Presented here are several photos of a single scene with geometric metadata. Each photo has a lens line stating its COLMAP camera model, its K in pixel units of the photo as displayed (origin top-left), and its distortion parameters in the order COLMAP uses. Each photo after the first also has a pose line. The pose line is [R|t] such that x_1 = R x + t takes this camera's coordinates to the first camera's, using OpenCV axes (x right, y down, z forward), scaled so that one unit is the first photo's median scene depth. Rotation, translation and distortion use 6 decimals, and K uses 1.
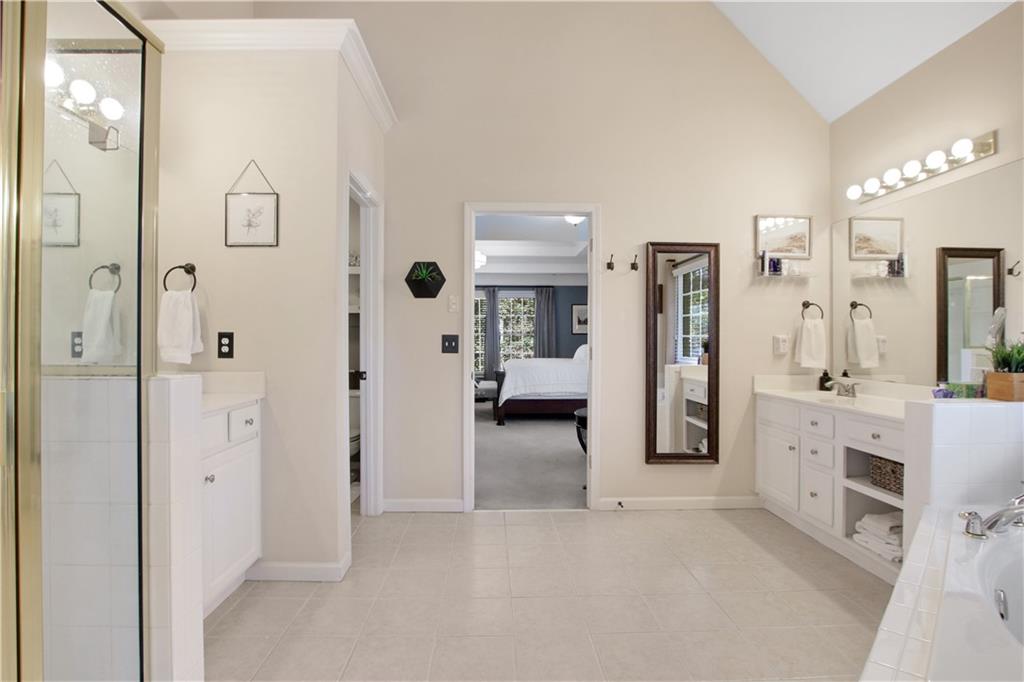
lens RADIAL K [[531.7, 0, 501.7], [0, 531.7, 330.7], [0, 0, 1]] dist [-0.013807, 0.000645]
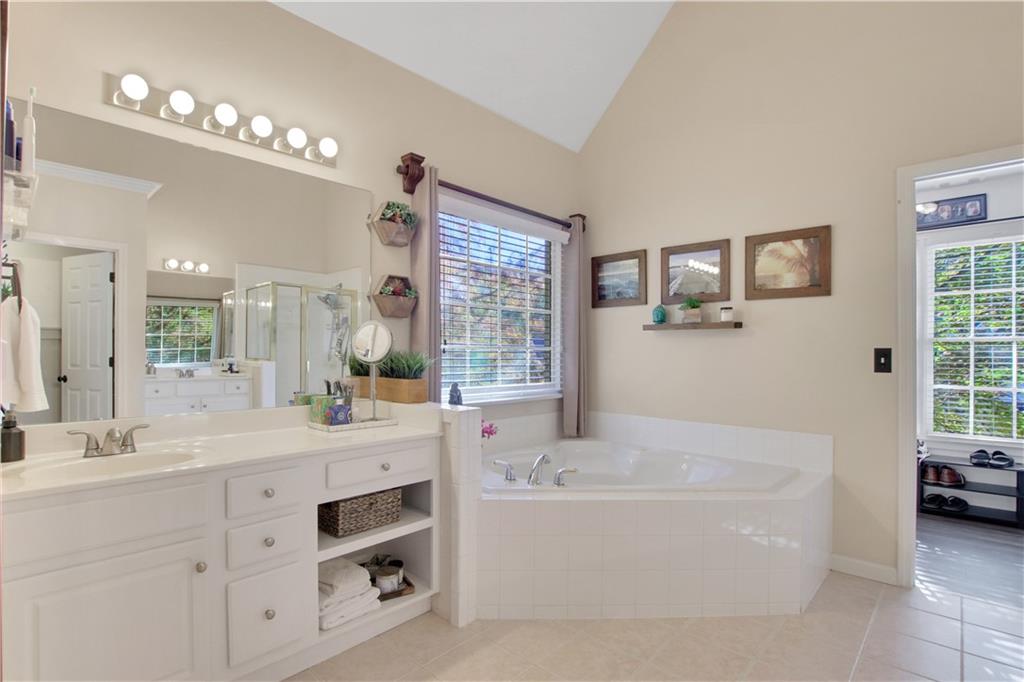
lens RADIAL K [[498.8, 0, 528.7], [0, 498.8, 344.9], [0, 0, 1]] dist [-0.028183, 0.001955]
pose [[-0.727276, 0.003654, 0.686336, 0.005519], [-0.019081, 0.999492, -0.025539, 0.016322], [-0.686080, -0.031670, -0.726836, 0.998301]]
